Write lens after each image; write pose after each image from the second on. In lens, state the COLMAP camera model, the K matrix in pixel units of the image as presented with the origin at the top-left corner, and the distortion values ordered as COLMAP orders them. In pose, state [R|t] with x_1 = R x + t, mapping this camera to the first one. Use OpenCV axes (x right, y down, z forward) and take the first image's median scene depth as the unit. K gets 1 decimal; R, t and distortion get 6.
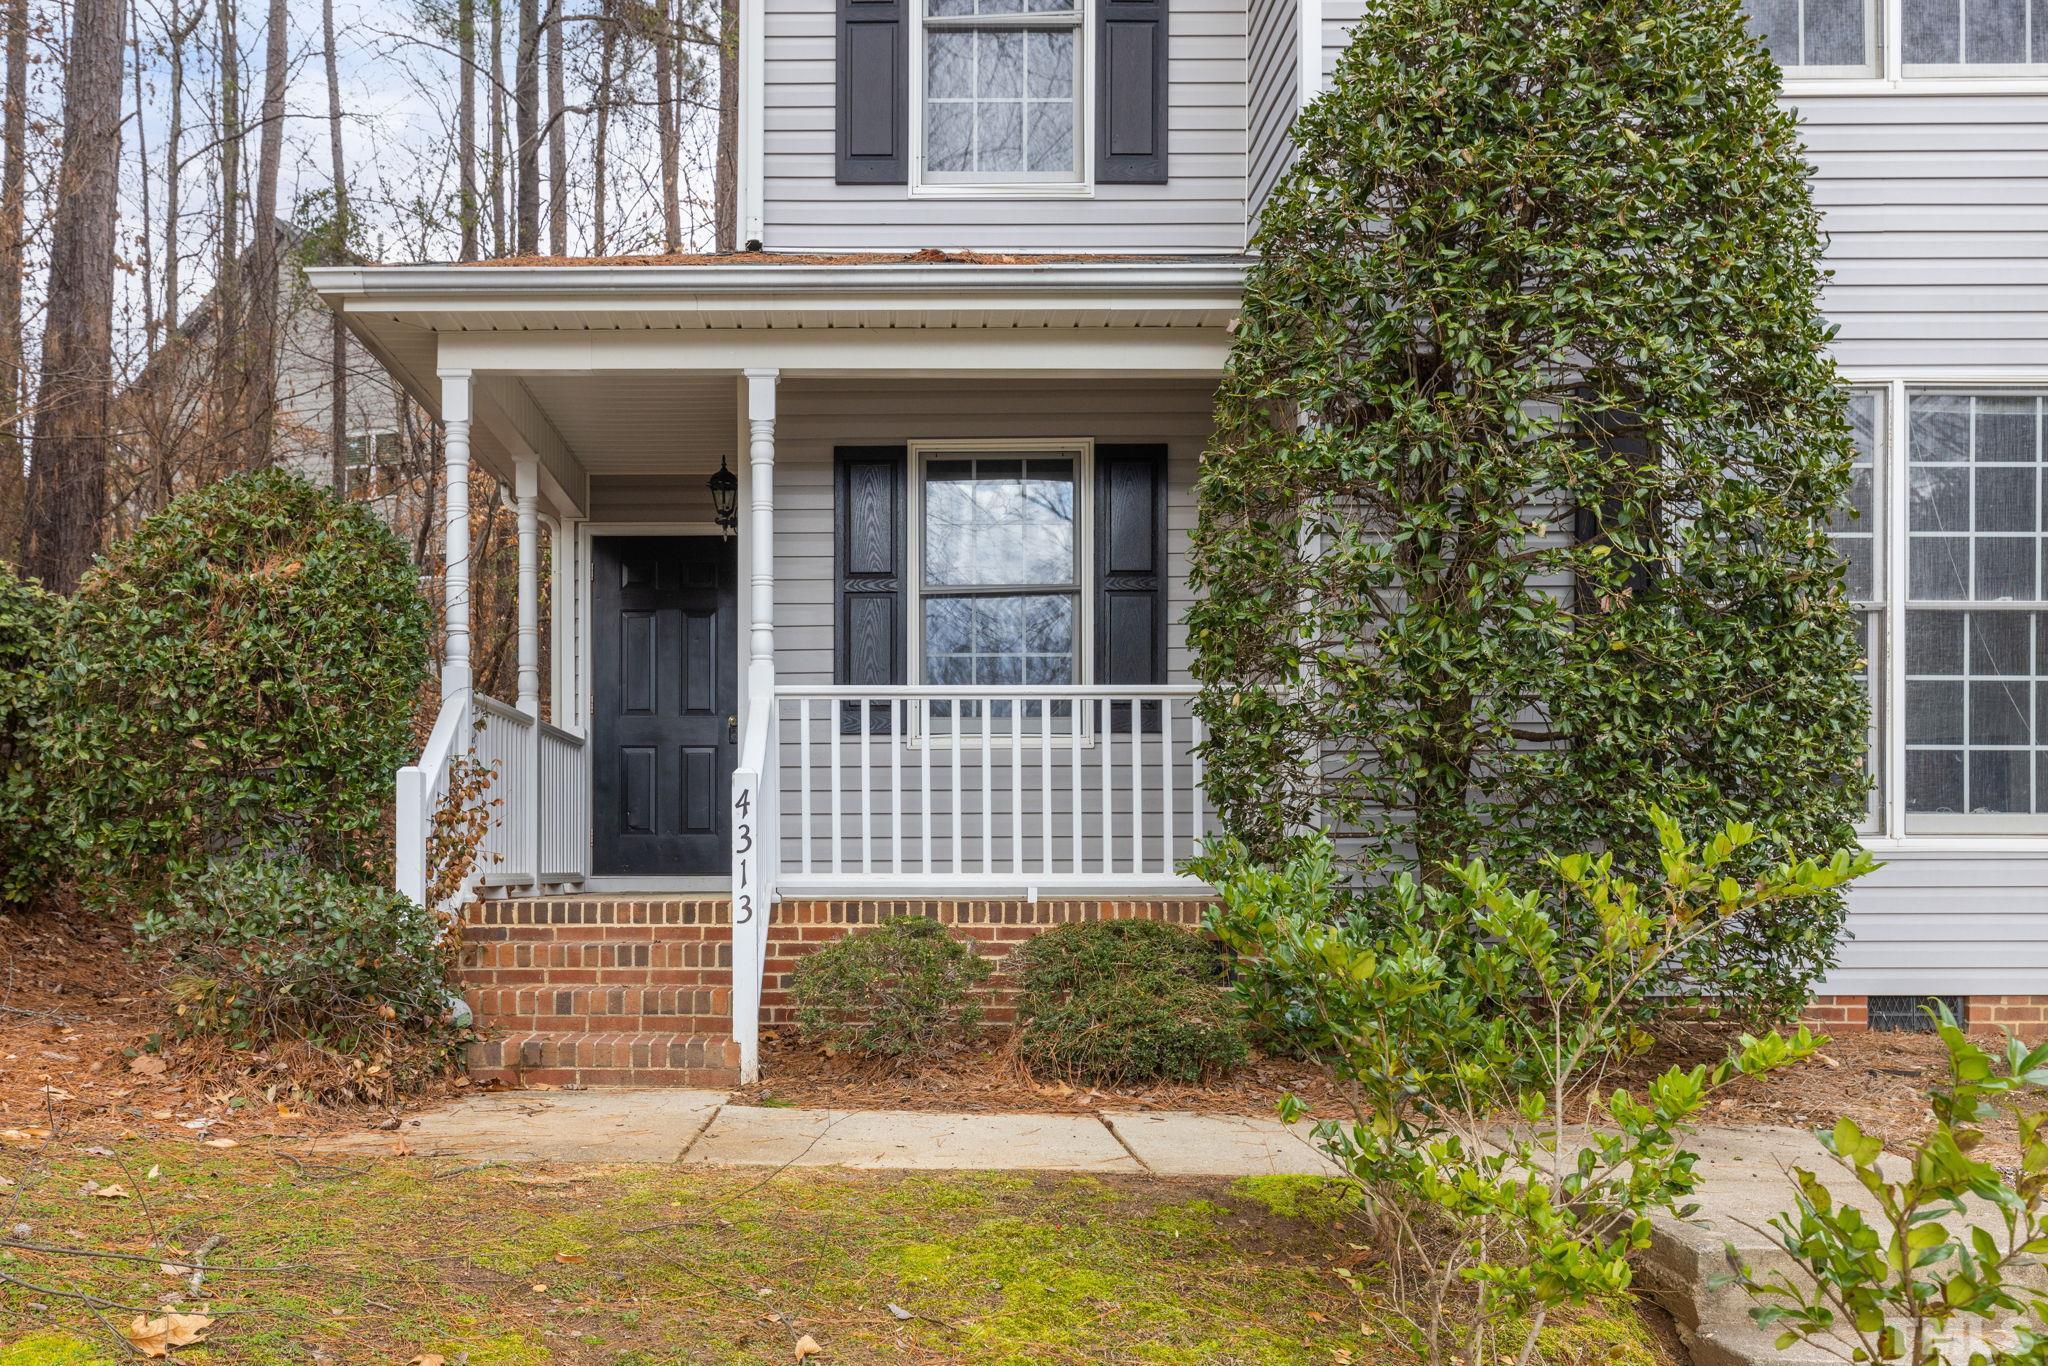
lens RADIAL K [[1426.8, 0, 1089.4], [0, 1426.8, 787.6], [0, 0, 1]] dist [0.006637, -0.001602]
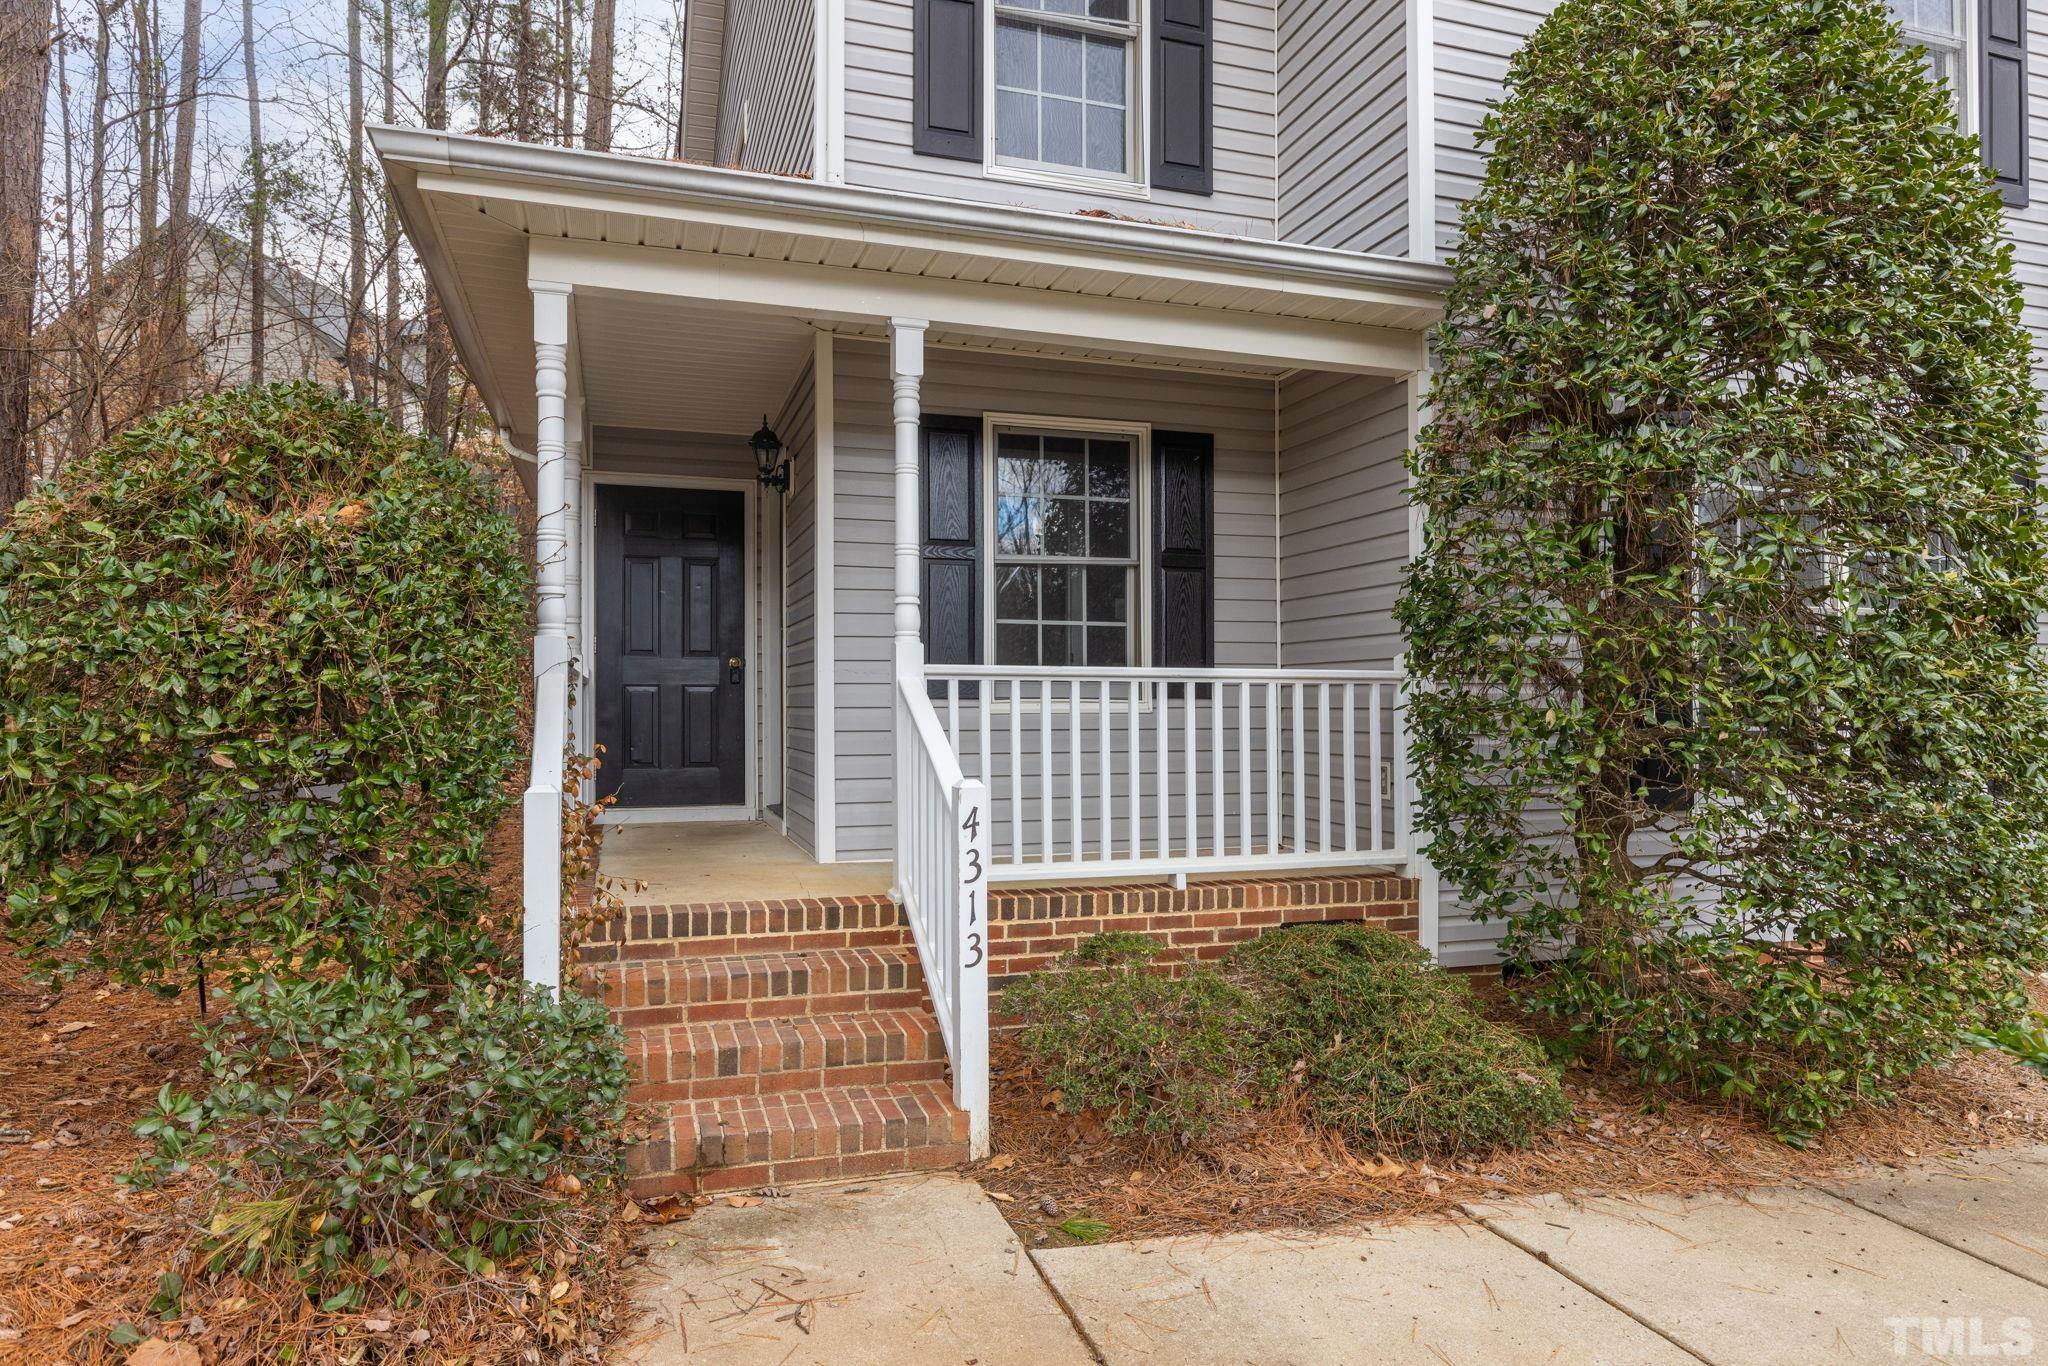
lens RADIAL K [[931.6, 0, 1027.8], [0, 931.6, 684.1], [0, 0, 1]] dist [0.002045, -0.000432]
pose [[0.975277, 0.013816, 0.220556, -0.309542], [-0.017661, 0.999724, 0.015470, -0.074601], [-0.220281, -0.018983, 0.975252, 0.427685]]
